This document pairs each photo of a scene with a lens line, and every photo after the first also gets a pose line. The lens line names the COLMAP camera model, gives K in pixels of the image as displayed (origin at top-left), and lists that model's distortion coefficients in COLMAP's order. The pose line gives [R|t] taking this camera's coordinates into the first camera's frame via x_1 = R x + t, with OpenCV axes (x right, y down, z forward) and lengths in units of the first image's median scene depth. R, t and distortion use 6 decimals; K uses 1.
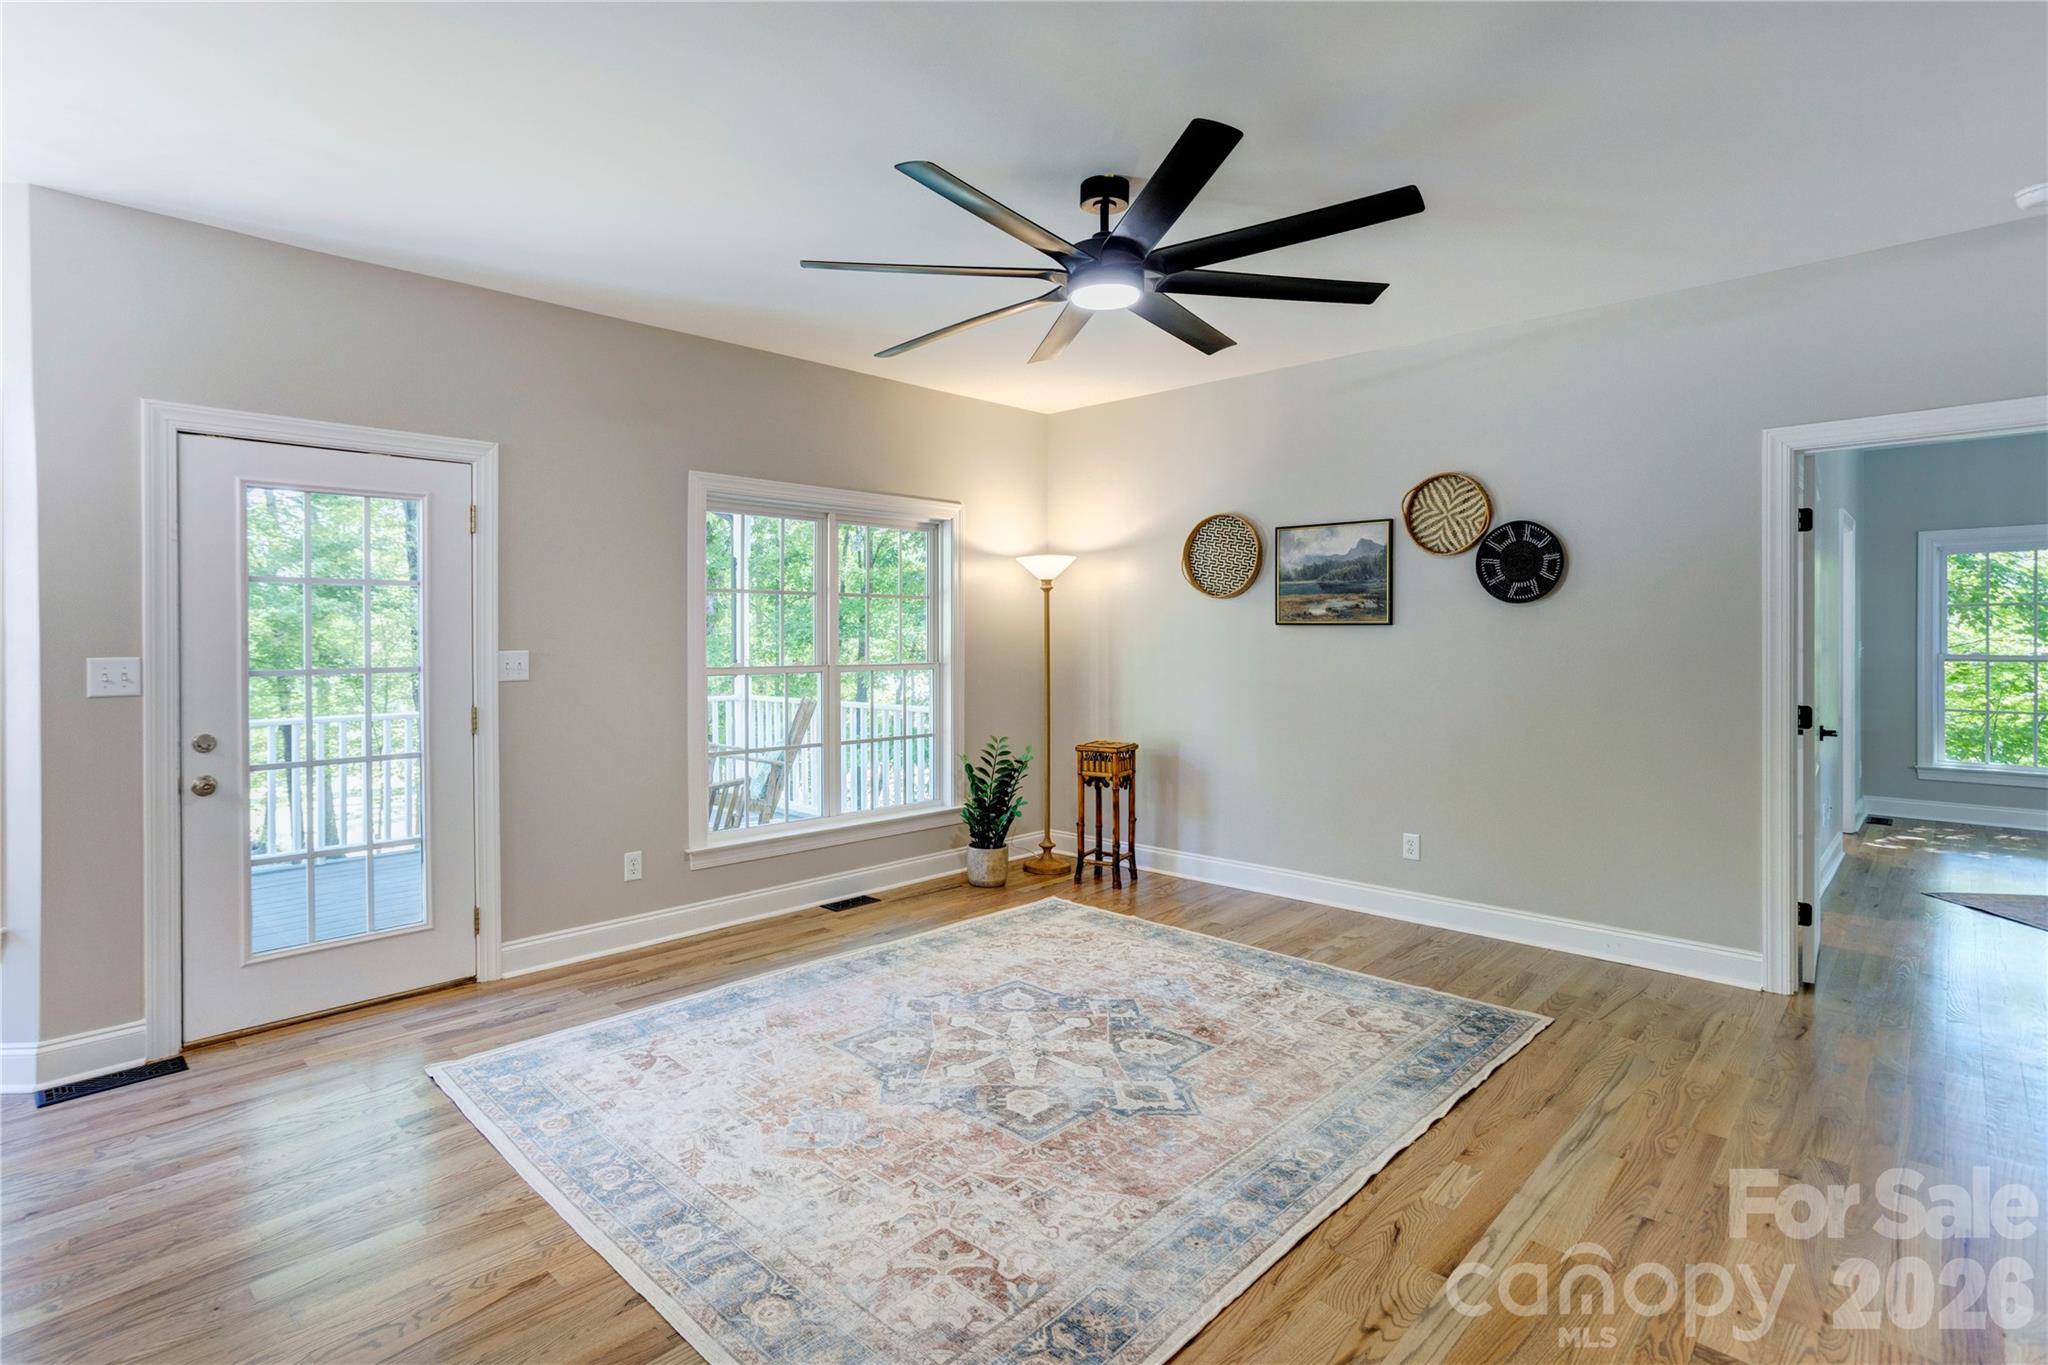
lens RADIAL K [[1000.7, 0, 1011.2], [0, 1000.7, 656.8], [0, 0, 1]] dist [-0.044373, 0.031420]
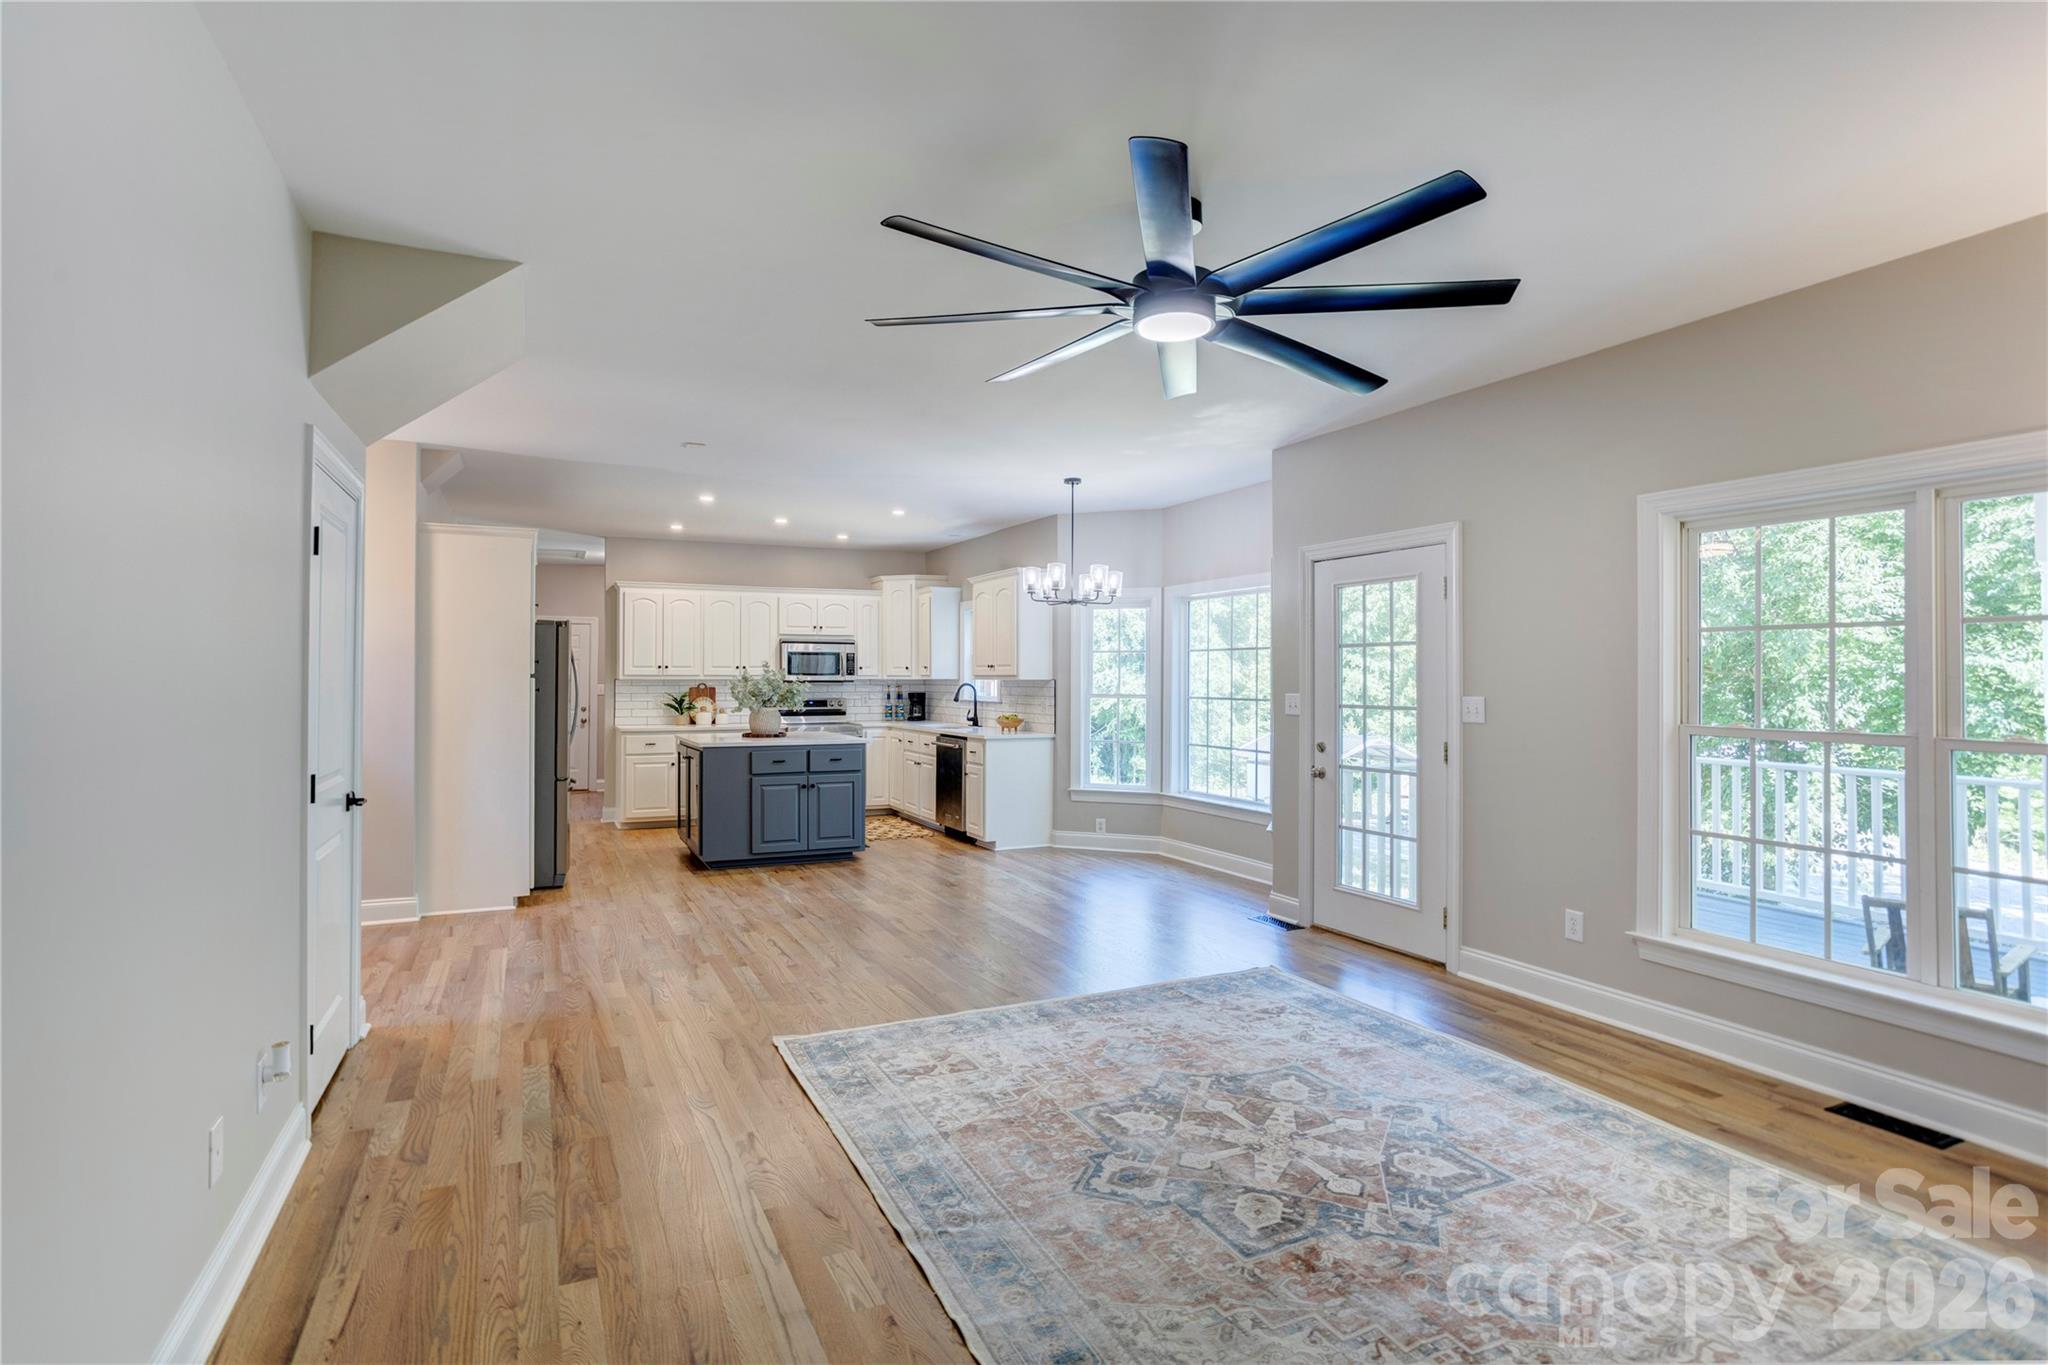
lens RADIAL K [[1000.7, 0, 1011.2], [0, 1000.7, 656.8], [0, 0, 1]] dist [-0.044373, 0.031420]
pose [[-0.352871, -0.021620, -0.935422, 0.799889], [-0.022451, 0.999641, -0.014635, -0.028363], [0.935402, 0.015837, -0.353230, 0.912392]]
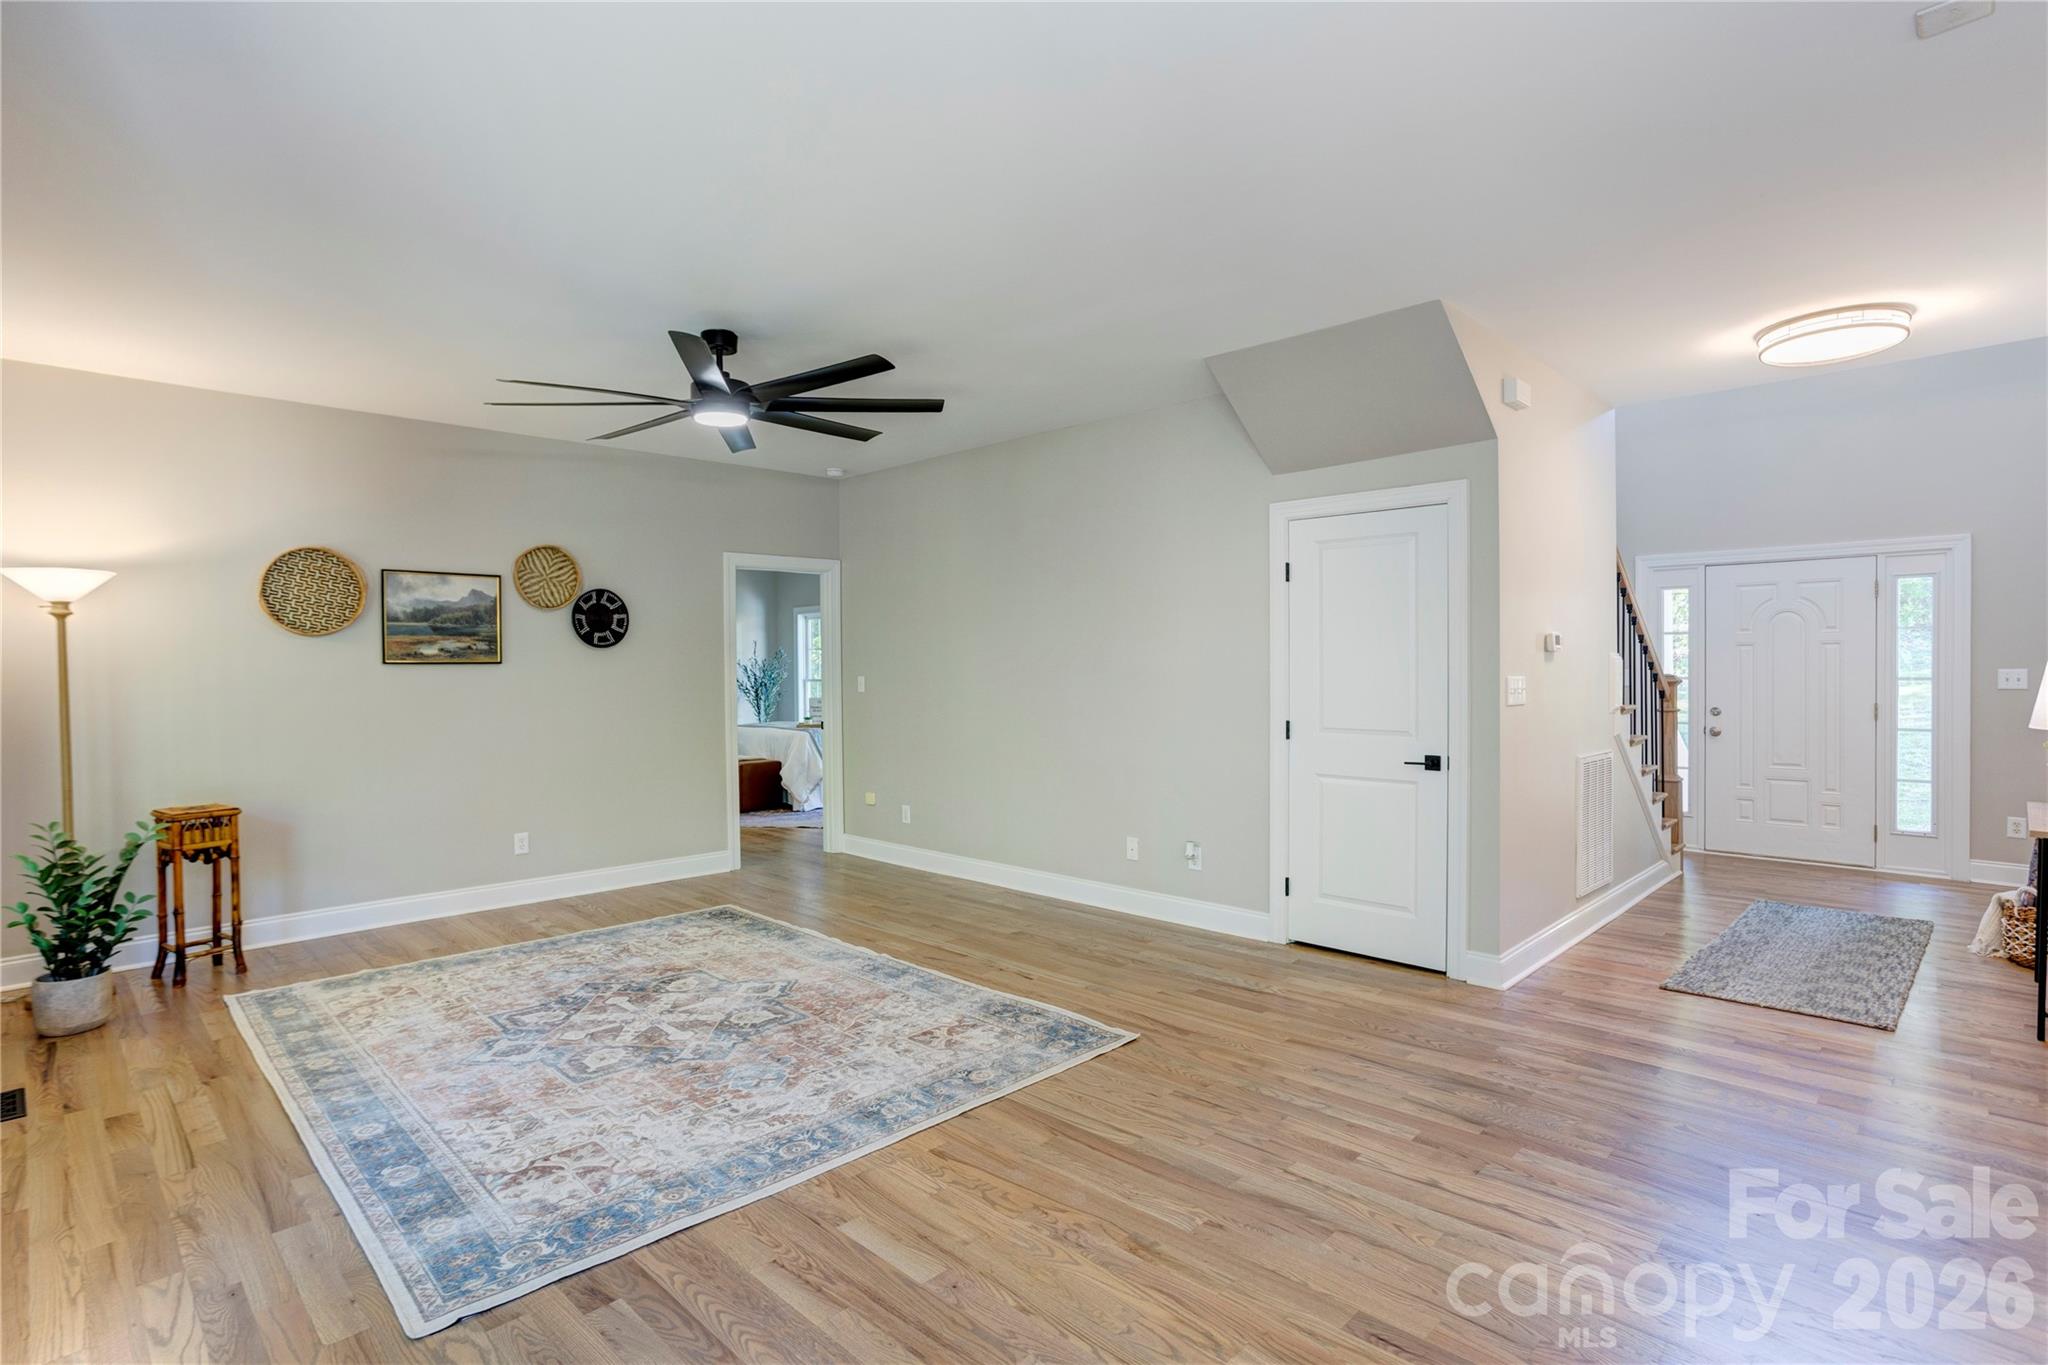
lens RADIAL K [[999.8, 0, 941.1], [0, 999.8, 688.2], [0, 0, 1]] dist [-0.016351, 0.000662]
pose [[0.076581, -0.022865, 0.996801, -0.954201], [0.032907, 0.999250, 0.020393, -0.011410], [-0.996520, 0.031240, 0.077276, 0.460288]]
